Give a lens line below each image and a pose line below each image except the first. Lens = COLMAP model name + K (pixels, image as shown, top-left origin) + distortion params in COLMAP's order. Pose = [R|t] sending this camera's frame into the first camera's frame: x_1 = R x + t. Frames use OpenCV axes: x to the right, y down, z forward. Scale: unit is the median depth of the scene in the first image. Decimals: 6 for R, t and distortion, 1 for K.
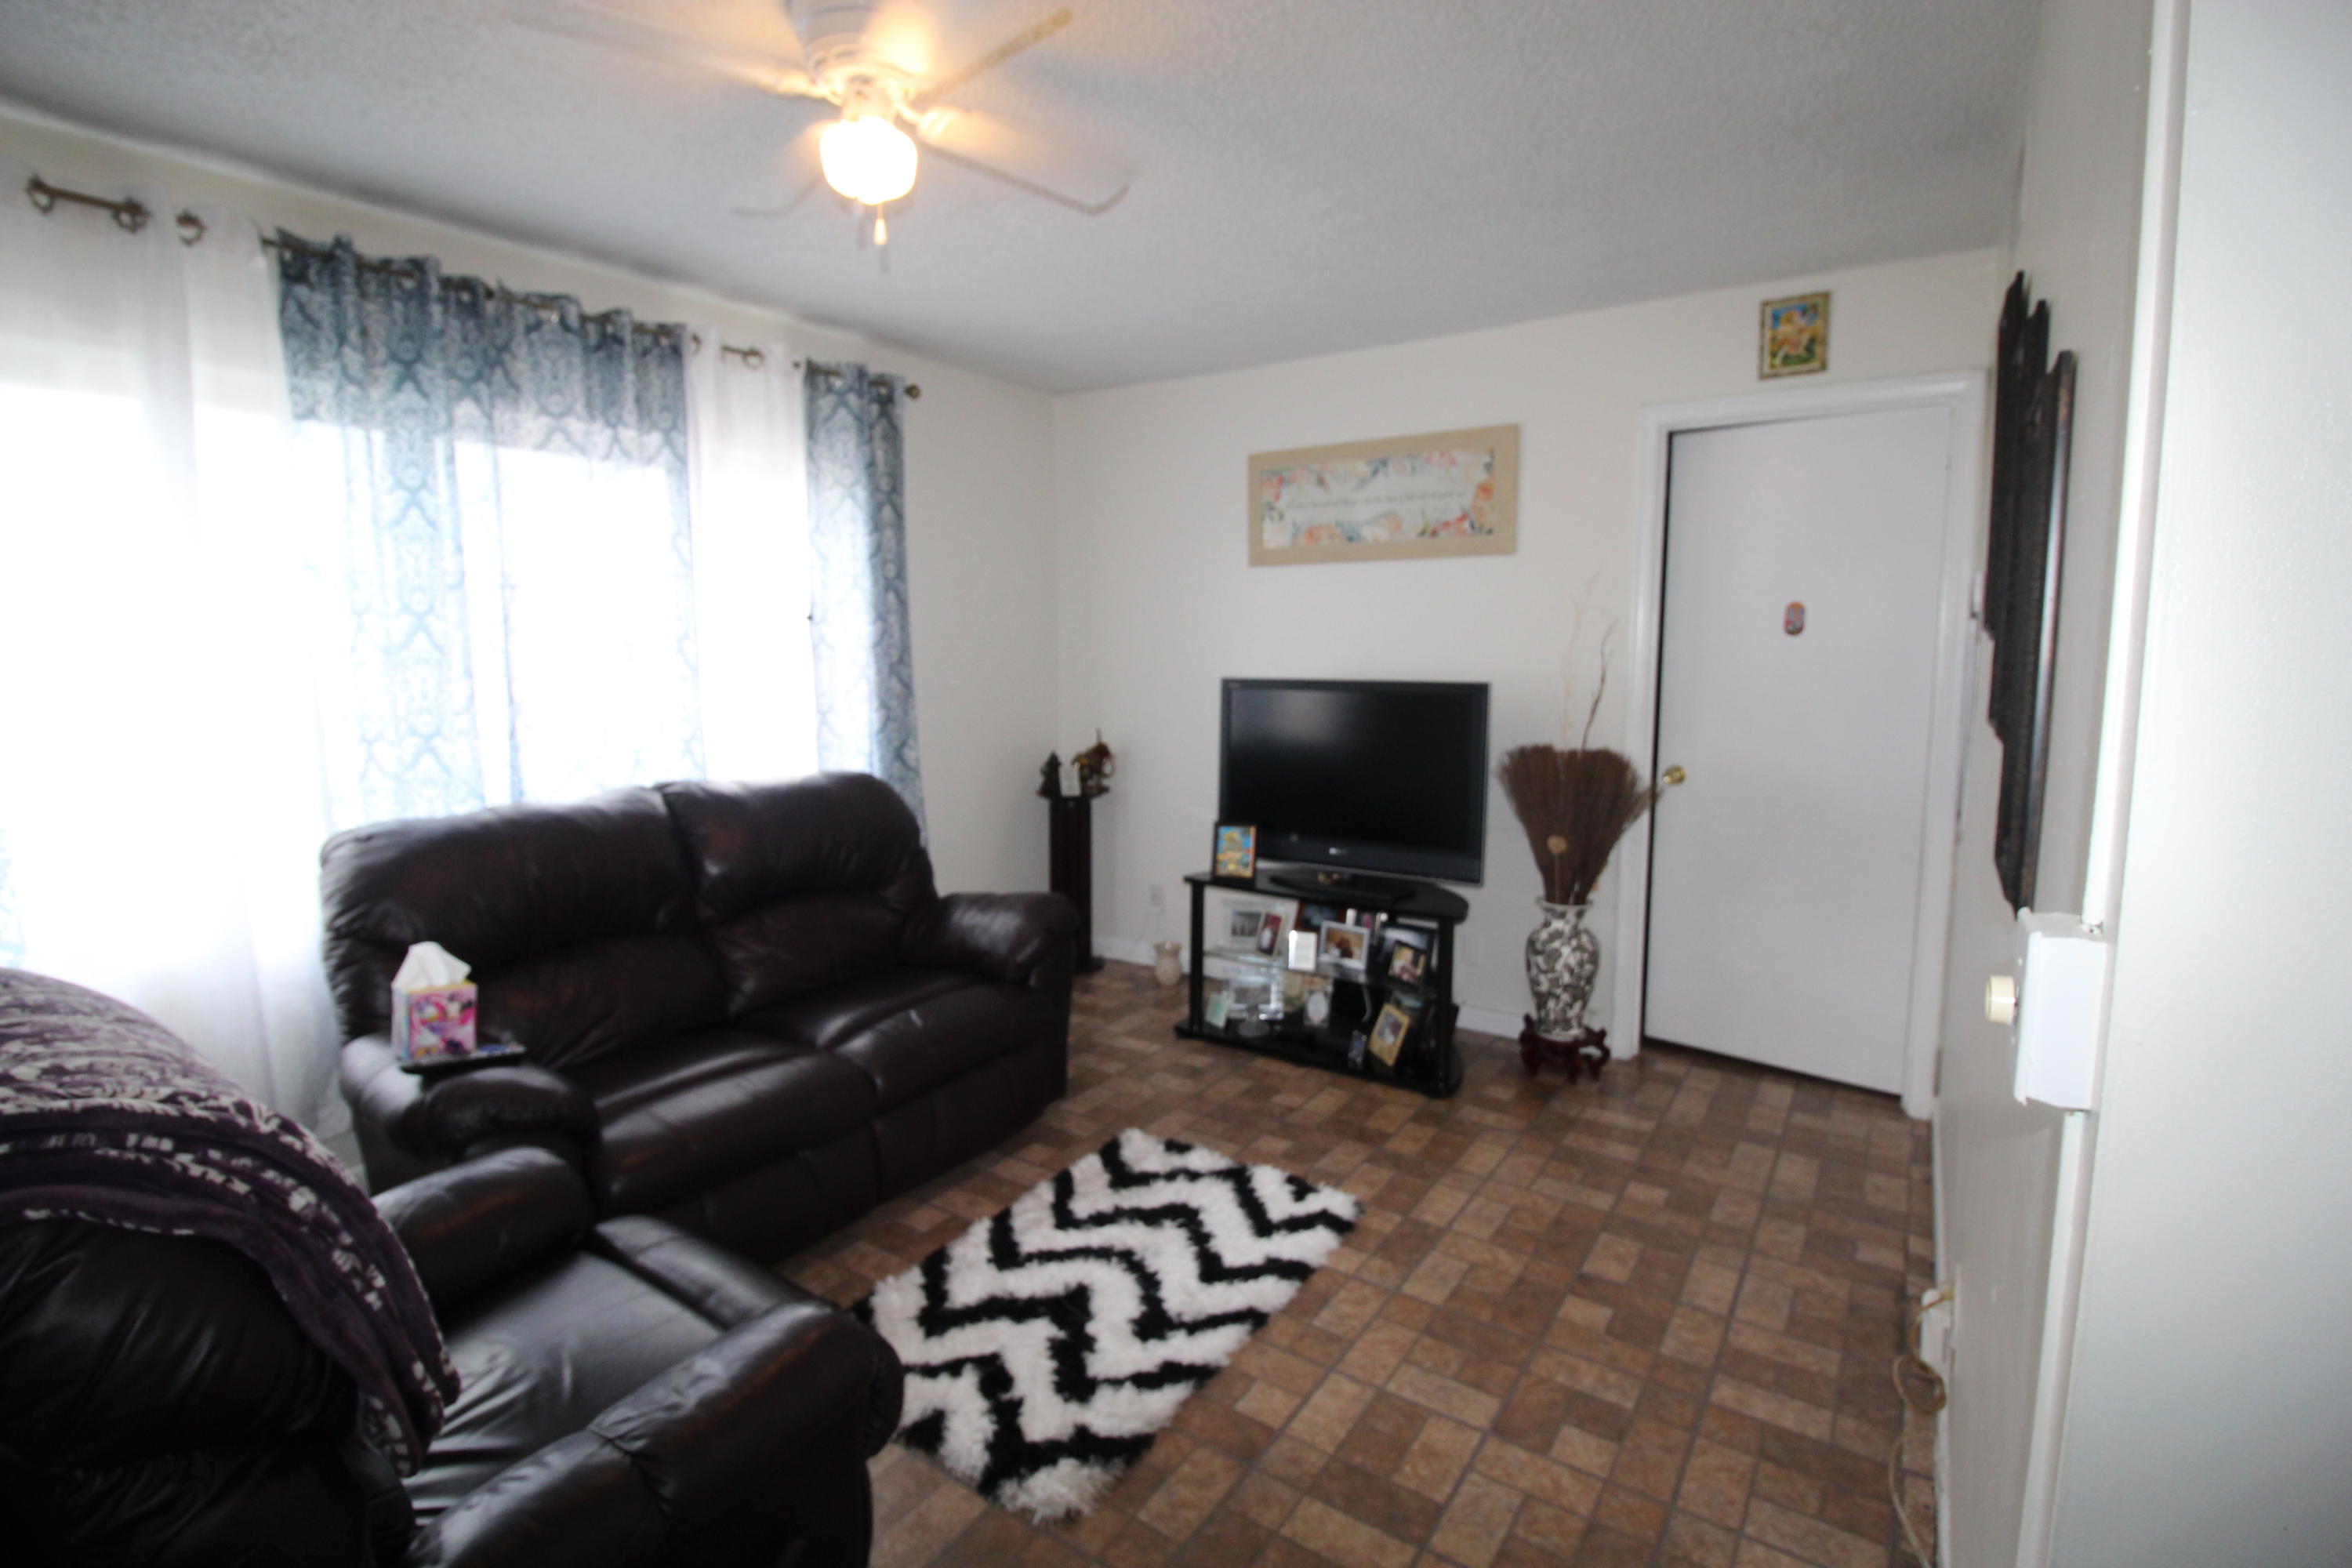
lens RADIAL K [[1070.5, 0, 1171.3], [0, 1070.5, 759.6], [0, 0, 1]] dist [-0.000210, -0.058178]
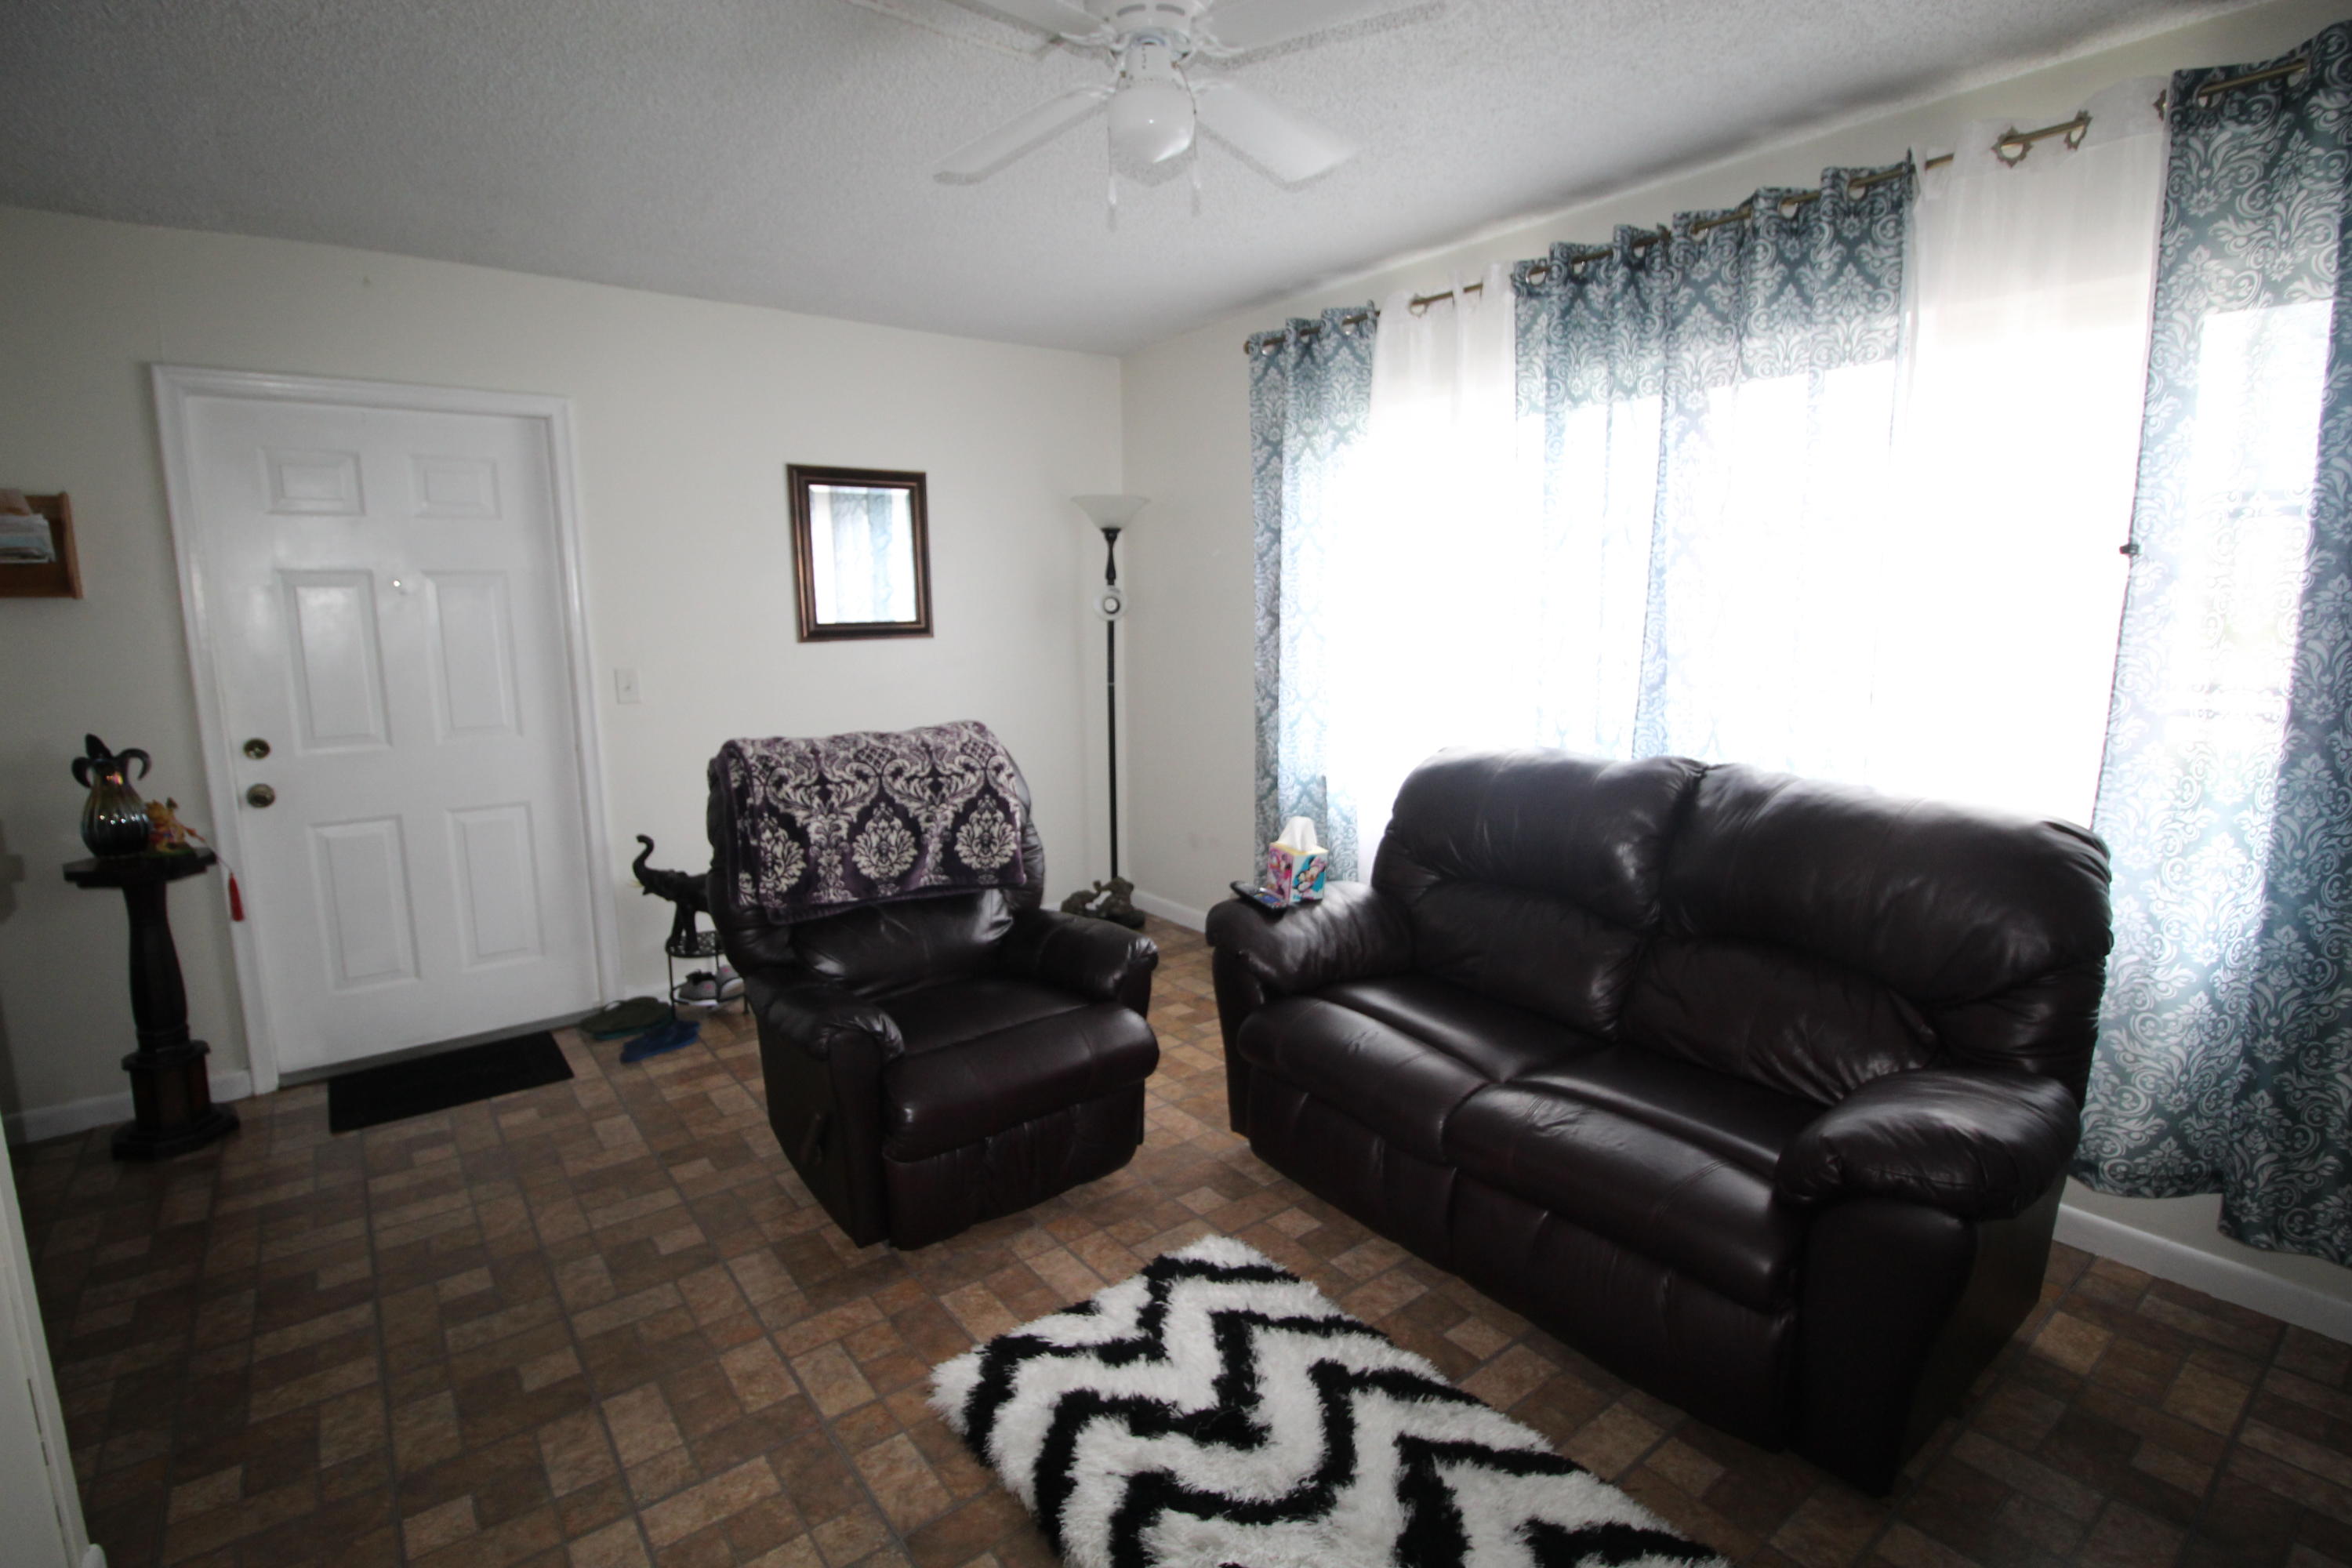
lens RADIAL K [[1068.6, 0, 1176.0], [0, 1068.6, 784.0], [0, 0, 1]] dist [-0.002069, -0.011313]
pose [[-0.309178, 0.155083, -0.938274, 0.574667], [-0.082675, 0.978496, 0.188974, -0.113973], [0.947404, 0.135999, -0.289708, 1.072580]]
